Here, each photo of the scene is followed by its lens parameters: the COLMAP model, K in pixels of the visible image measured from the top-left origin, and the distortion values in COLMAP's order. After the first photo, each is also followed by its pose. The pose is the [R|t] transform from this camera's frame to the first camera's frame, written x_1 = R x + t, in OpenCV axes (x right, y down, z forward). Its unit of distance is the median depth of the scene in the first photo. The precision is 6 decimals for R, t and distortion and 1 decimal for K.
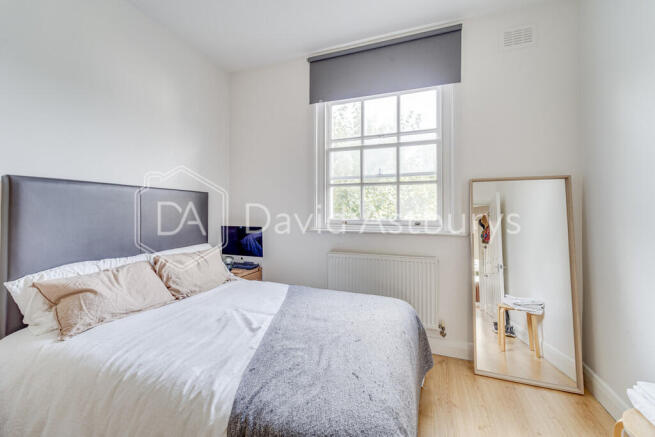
lens RADIAL K [[270.5, 0, 327.5], [0, 270.5, 218.5], [0, 0, 1]] dist [-0.001123, 0.000025]
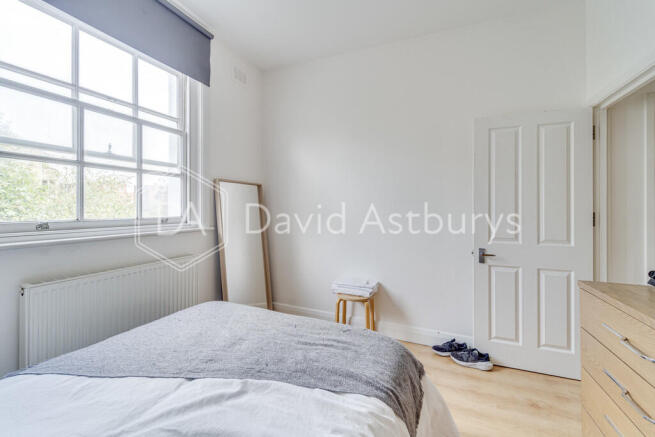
lens RADIAL K [[280.0, 0, 327.7], [0, 280.0, 207.3], [0, 0, 1]] dist [0.029832, 0.000011]
pose [[0.027525, -0.002590, 0.999618, -0.608121], [0.011305, 0.999933, 0.002279, -0.022400], [-0.999557, 0.011238, 0.027552, 0.487213]]
